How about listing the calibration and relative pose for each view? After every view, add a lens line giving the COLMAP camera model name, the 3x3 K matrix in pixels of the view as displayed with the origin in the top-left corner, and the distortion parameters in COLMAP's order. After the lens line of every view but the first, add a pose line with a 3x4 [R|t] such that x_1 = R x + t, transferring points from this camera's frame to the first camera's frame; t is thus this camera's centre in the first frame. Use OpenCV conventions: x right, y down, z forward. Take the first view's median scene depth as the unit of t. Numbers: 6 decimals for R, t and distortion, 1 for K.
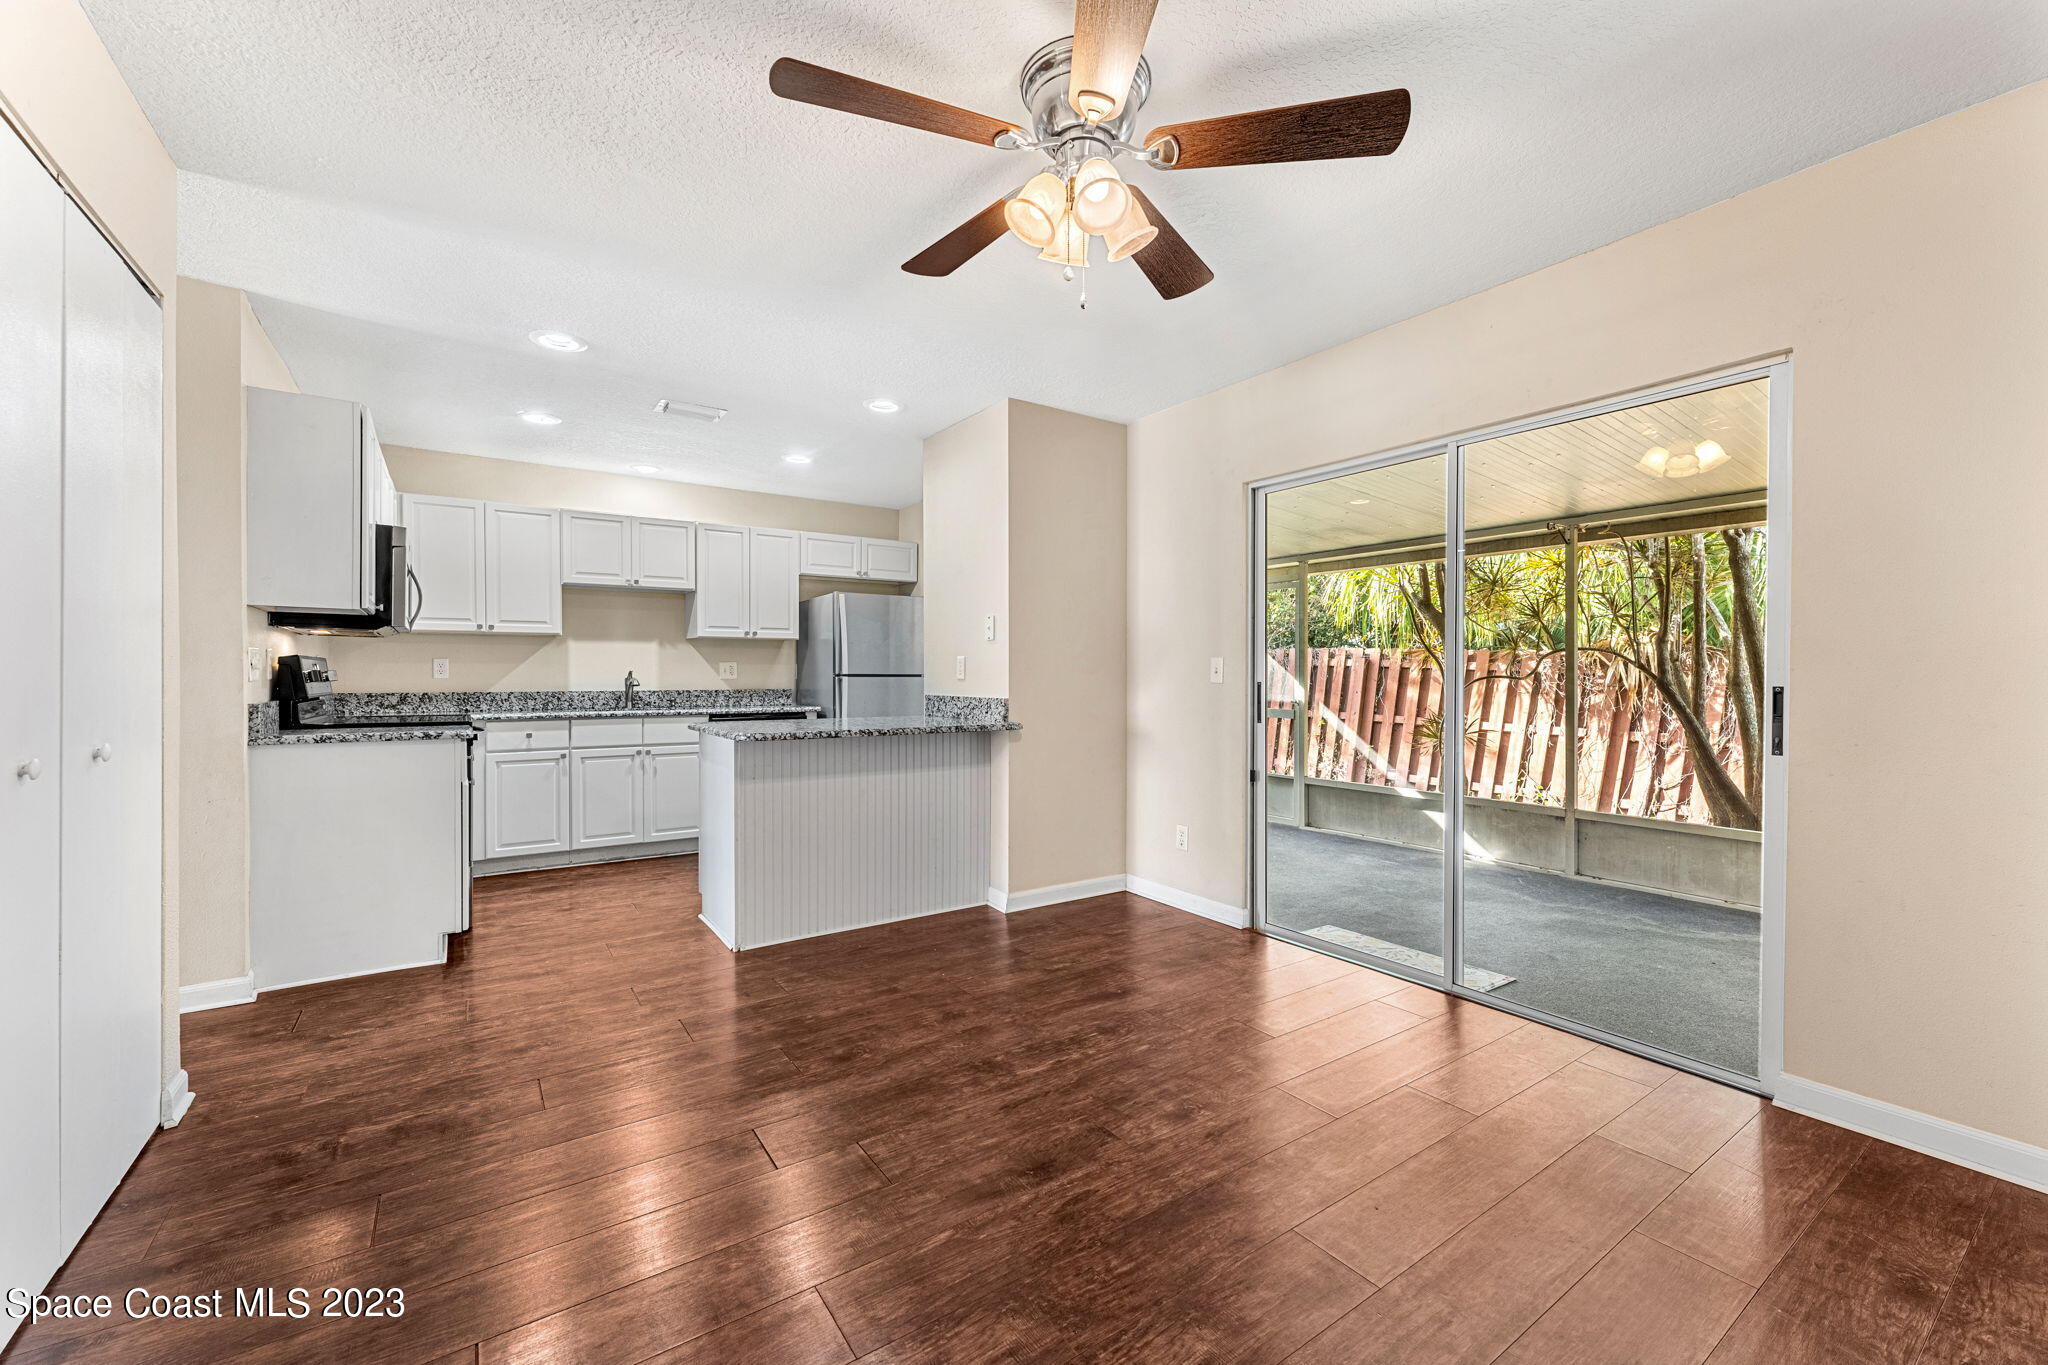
lens RADIAL K [[825.7, 0, 1021.1], [0, 825.7, 676.0], [0, 0, 1]] dist [-0.001651, -0.001037]
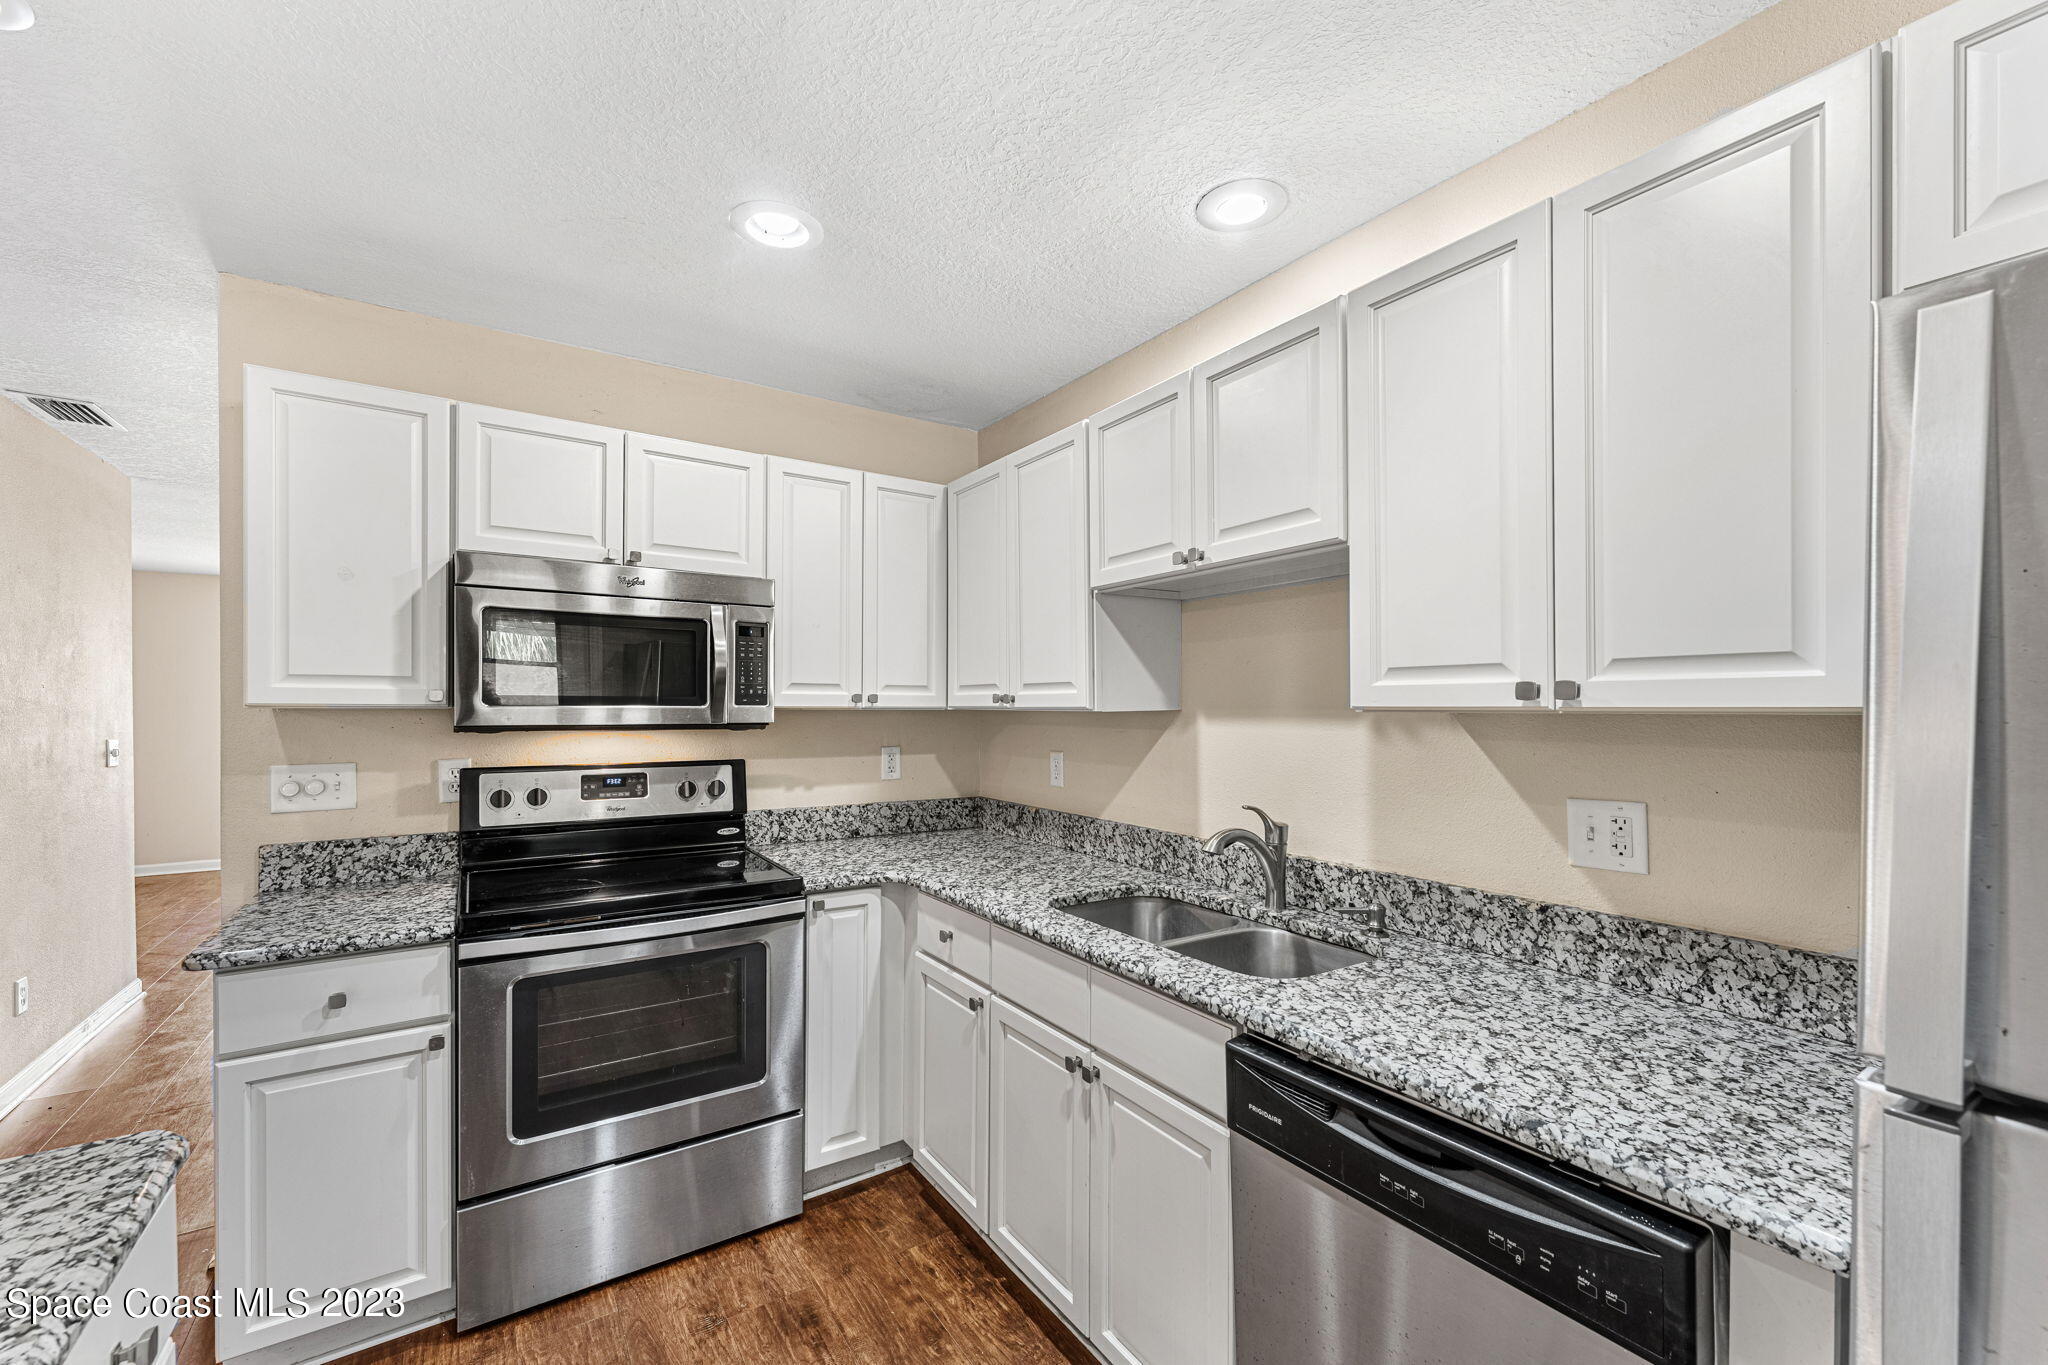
lens RADIAL K [[825.7, 0, 1026.7], [0, 825.7, 693.8], [0, 0, 1]] dist [-0.001651, -0.001037]
pose [[-0.010429, -0.014395, -0.999842, -0.117180], [-0.007277, 0.999871, -0.014319, -0.050519], [0.999919, 0.007126, -0.010532, 0.935456]]
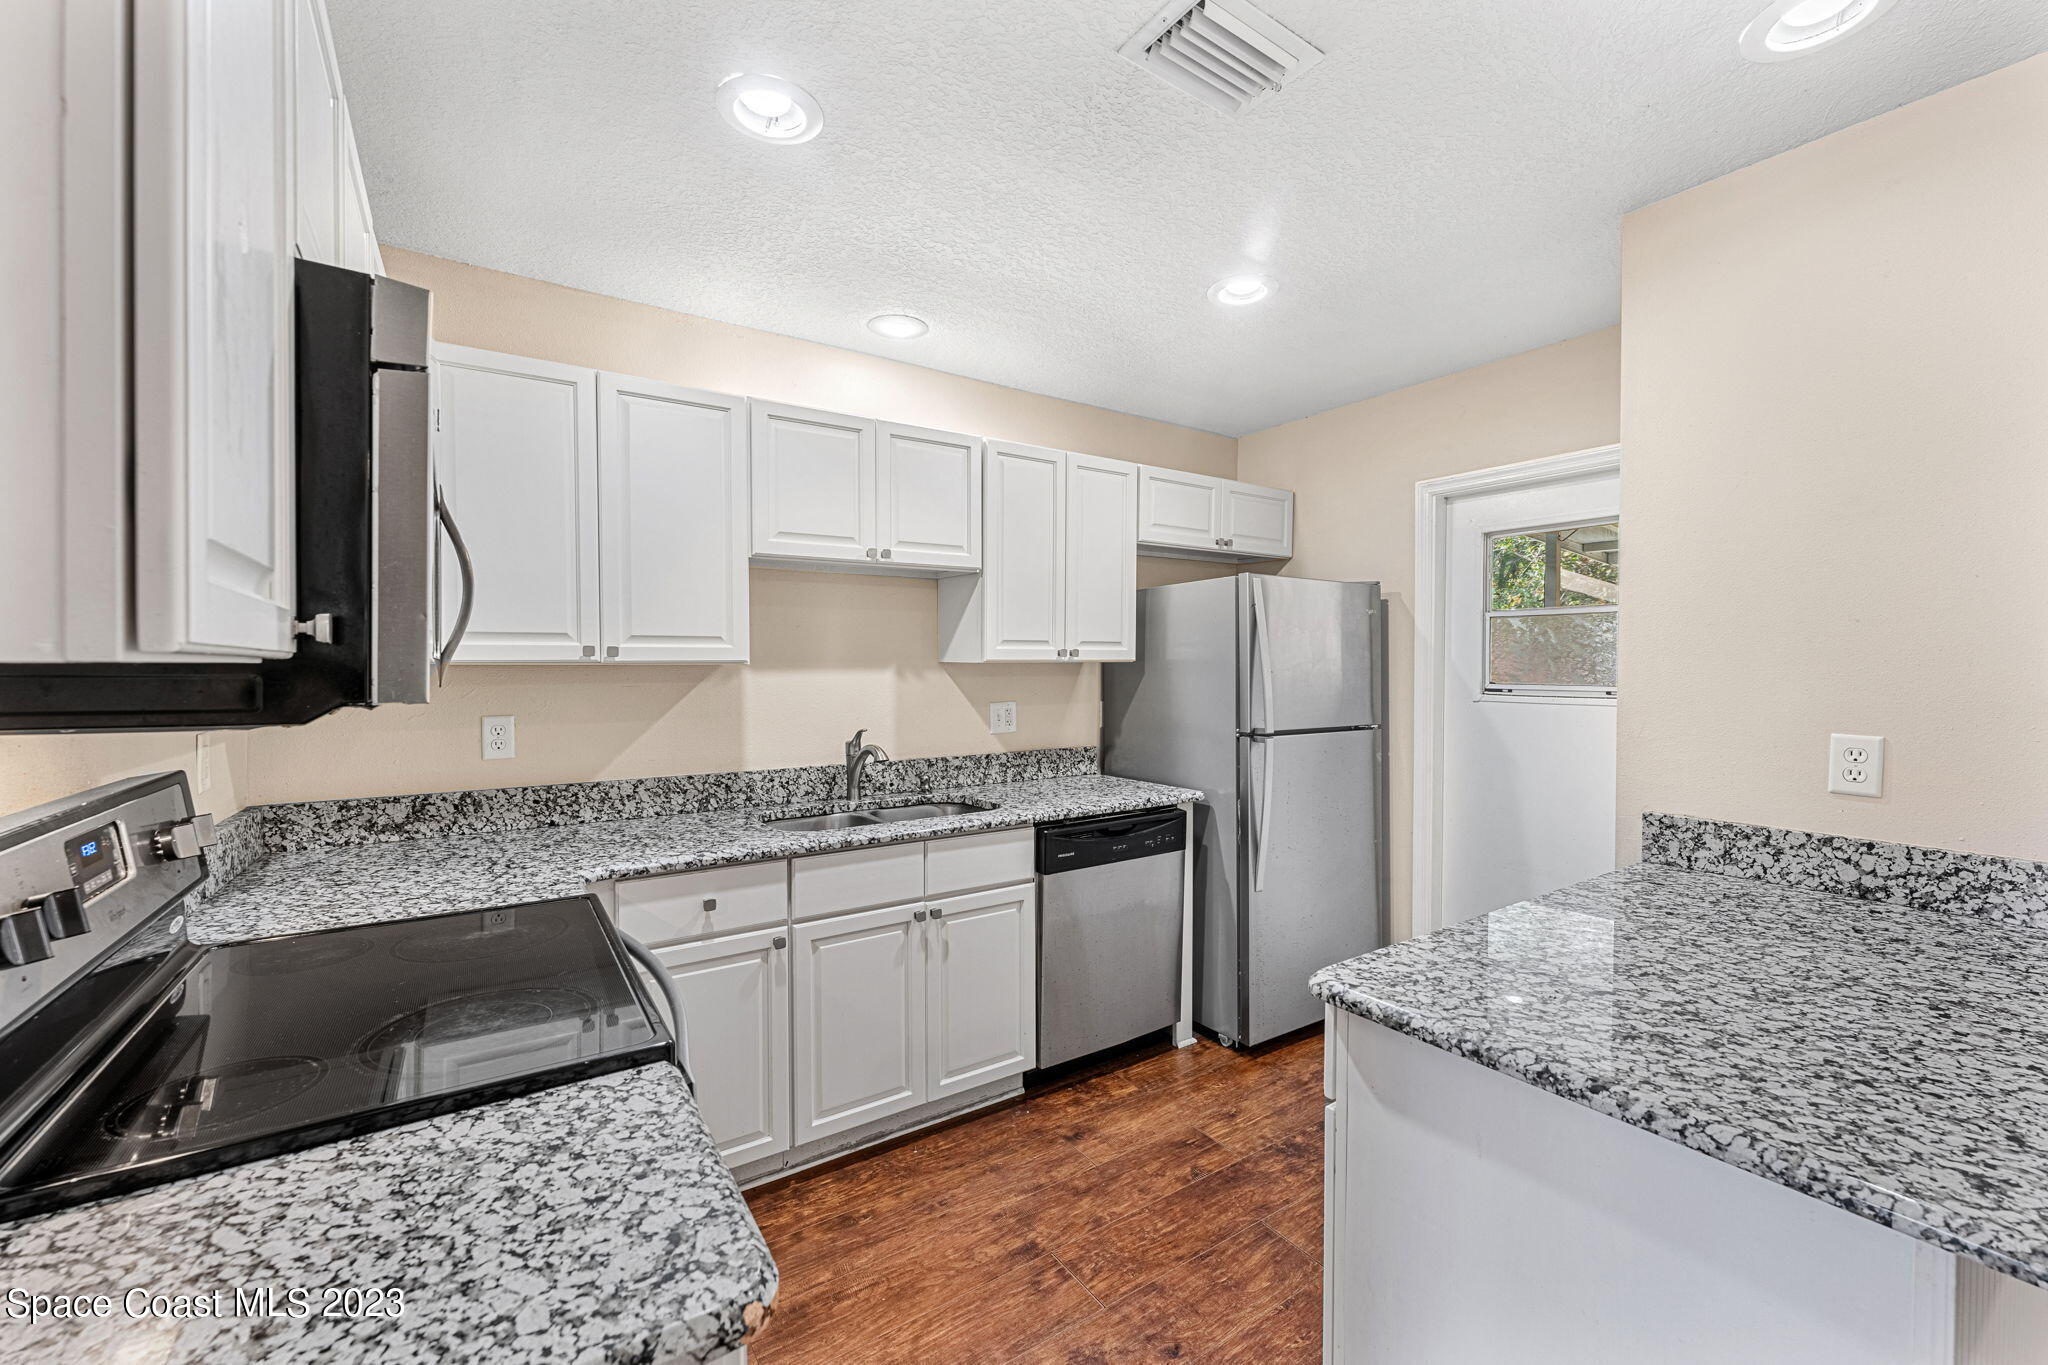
lens RADIAL K [[825.7, 0, 1028.1], [0, 825.7, 674.7], [0, 0, 1]] dist [-0.001651, -0.001037]
pose [[0.999990, -0.001237, -0.004404, -0.379567], [0.001289, 0.999929, 0.011819, -0.047475], [0.004389, -0.011825, 0.999920, 0.505380]]
